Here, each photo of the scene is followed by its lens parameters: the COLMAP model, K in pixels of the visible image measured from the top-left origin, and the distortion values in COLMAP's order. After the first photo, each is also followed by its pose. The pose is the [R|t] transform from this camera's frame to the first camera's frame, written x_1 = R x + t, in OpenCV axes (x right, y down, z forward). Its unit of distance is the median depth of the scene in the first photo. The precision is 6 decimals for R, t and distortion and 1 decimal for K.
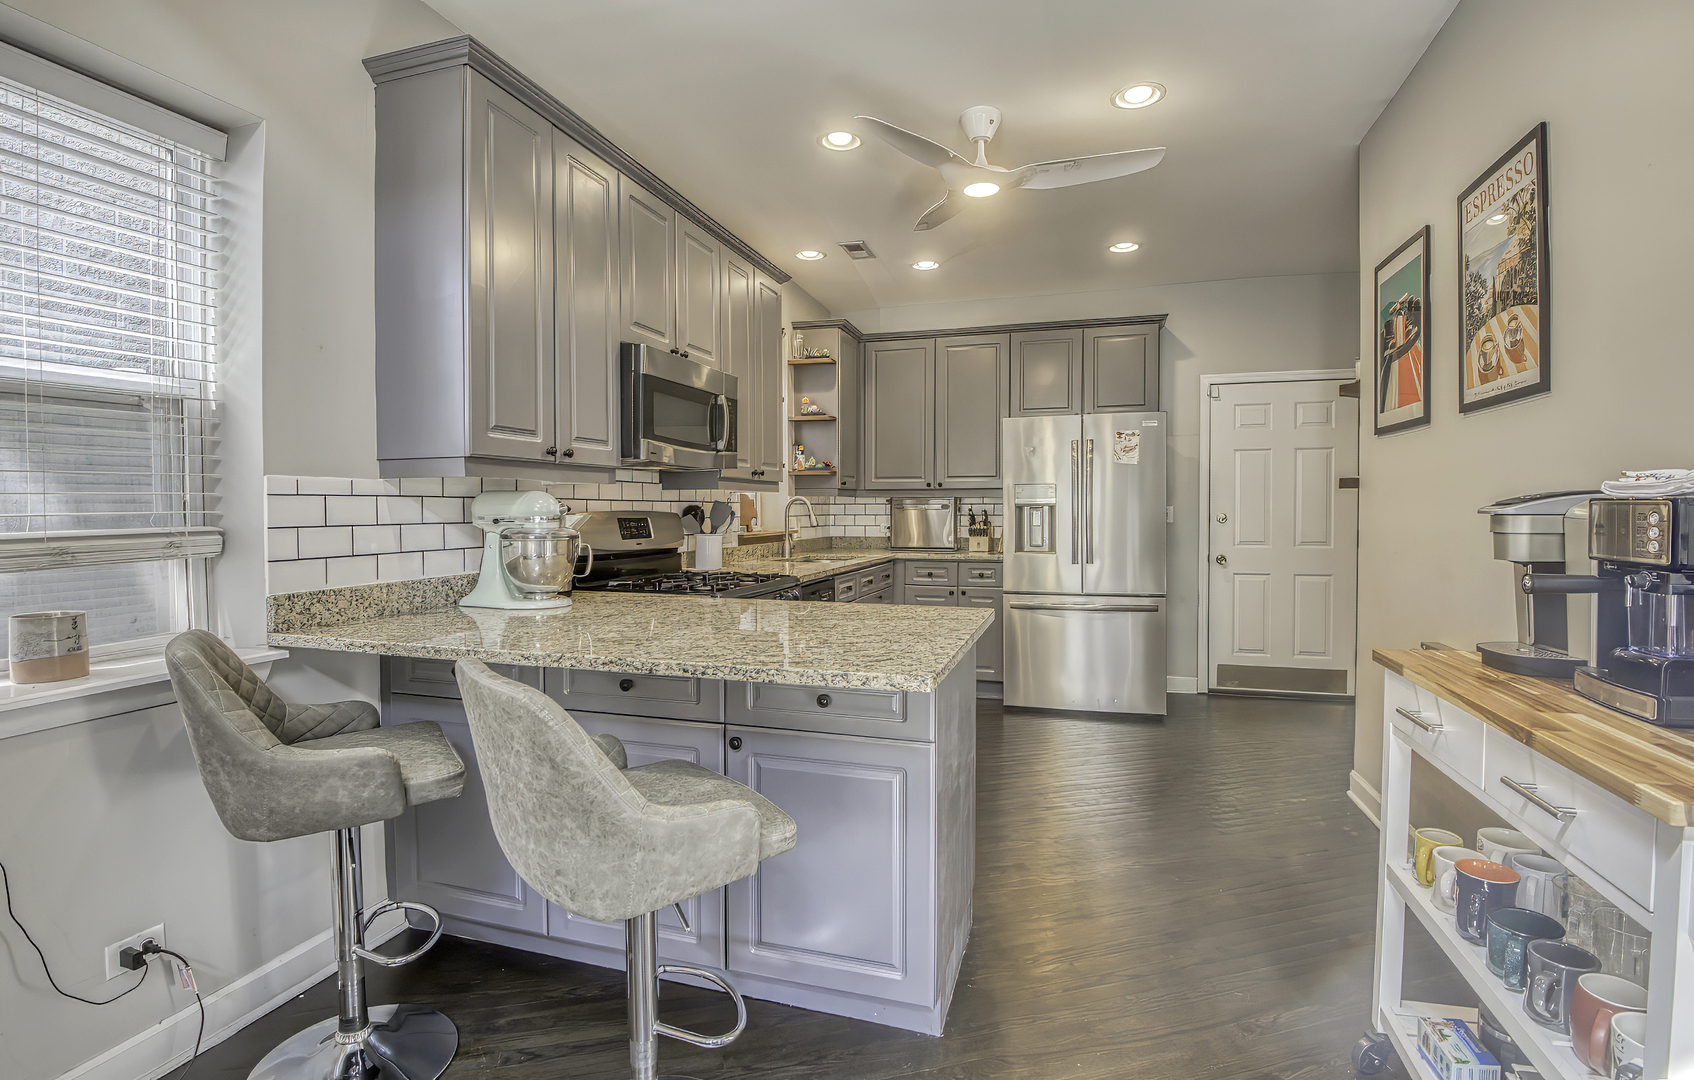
lens RADIAL K [[775.4, 0, 847.0], [0, 775.4, 540.0], [0, 0, 1]] dist [0.000550, 0.000044]
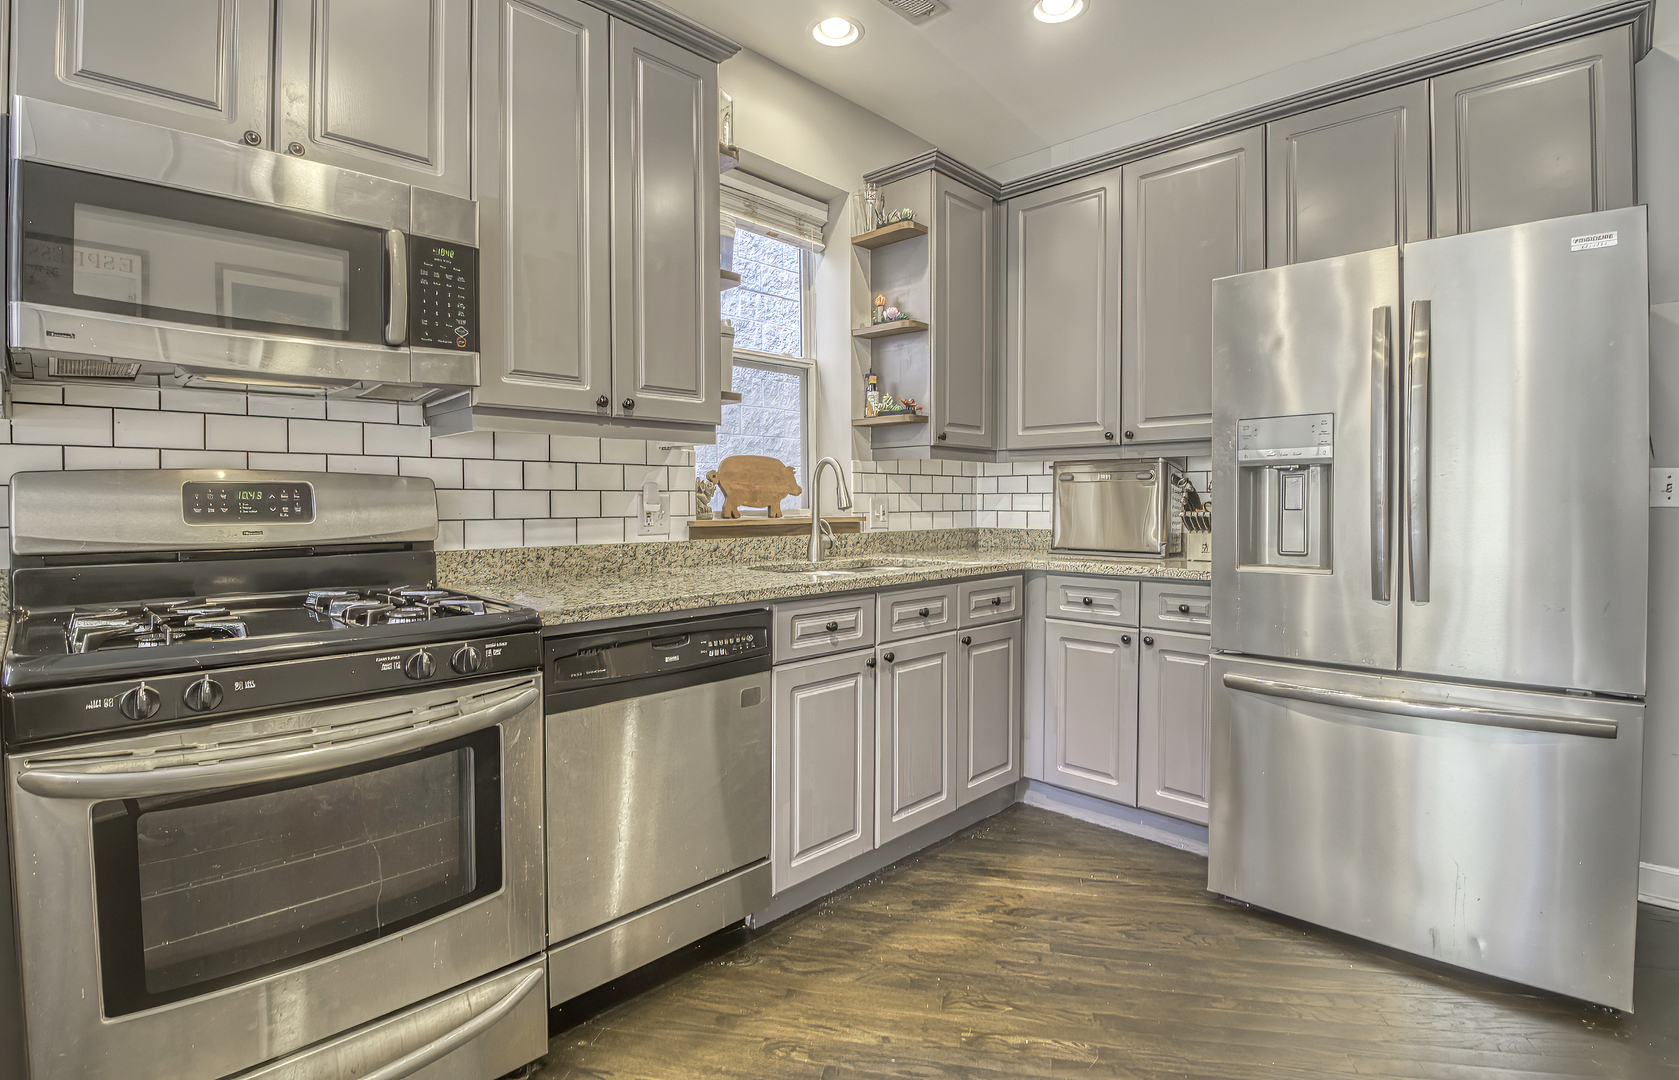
lens RADIAL K [[820.4, 0, 842.2], [0, 820.4, 516.3], [0, 0, 1]] dist [0.002258, -0.000161]
pose [[0.899440, 0.007764, -0.436975, 0.225262], [-0.016263, 0.999744, -0.015712, -0.002547], [0.436742, 0.021239, 0.899336, 0.470989]]
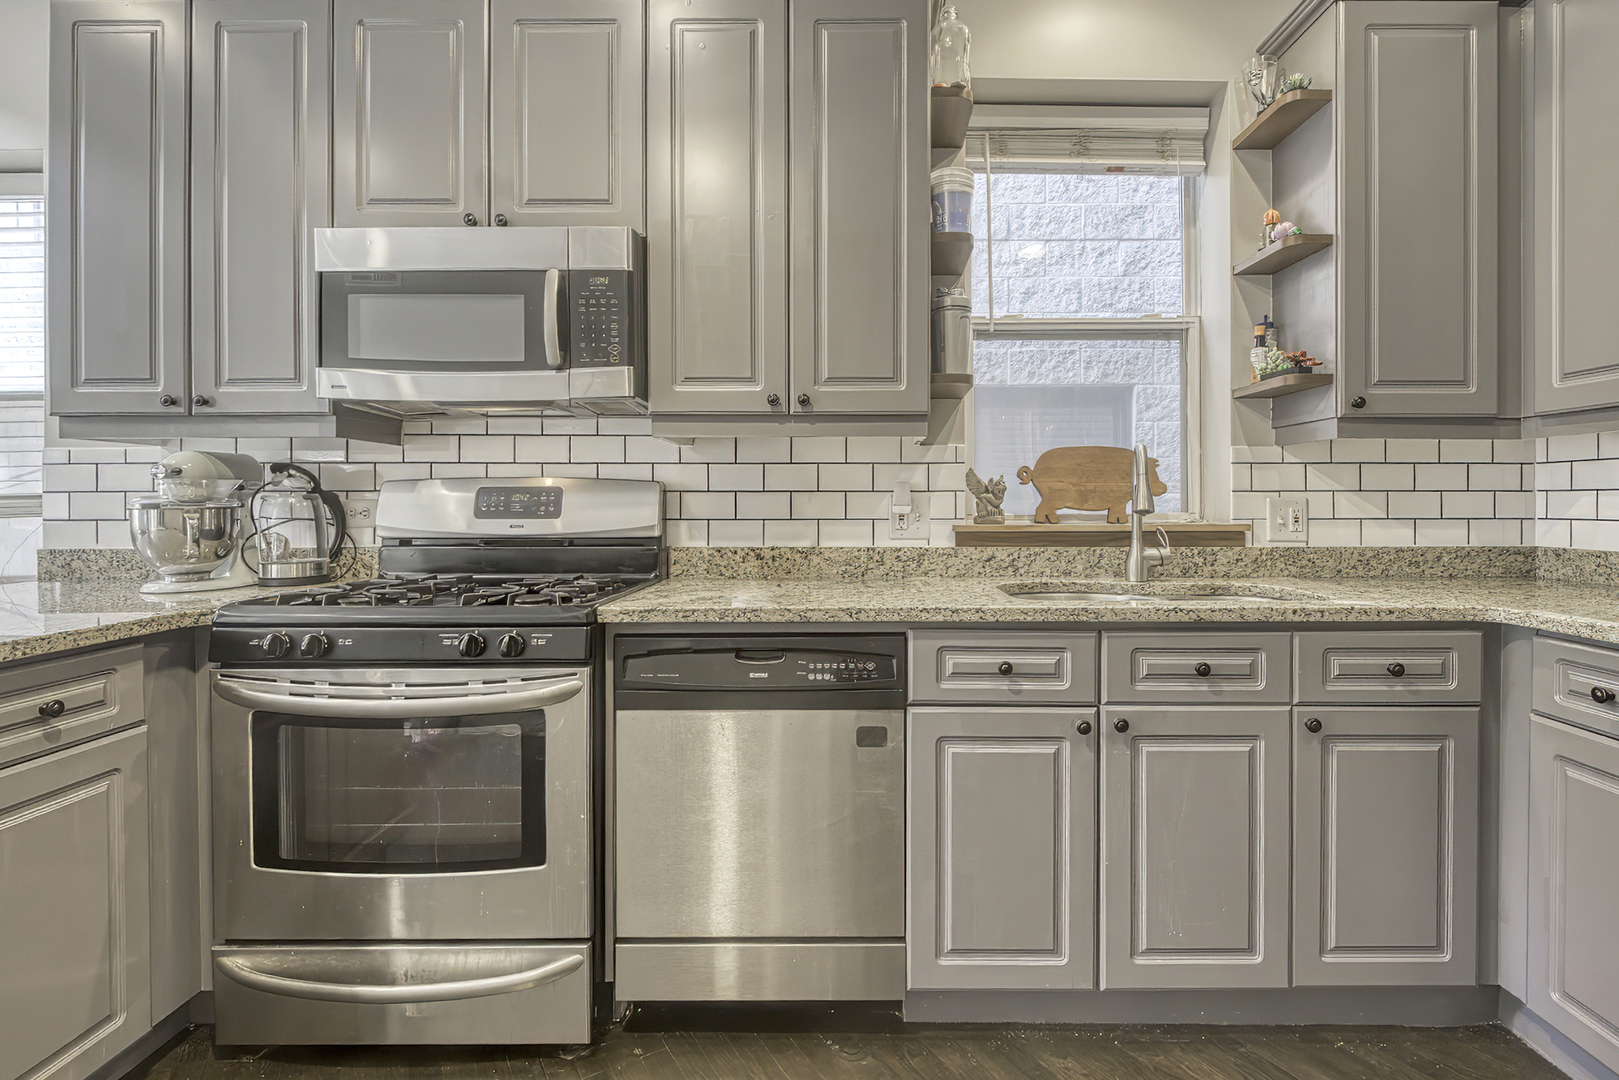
lens RADIAL K [[807.4, 0, 868.3], [0, 807.4, 507.3], [0, 0, 1]] dist [0.017953, -0.011914]
pose [[0.307825, 0.005655, -0.951426, 0.339072], [-0.037091, 0.999294, -0.006061, -0.012809], [0.950720, 0.037155, 0.307817, 0.745206]]
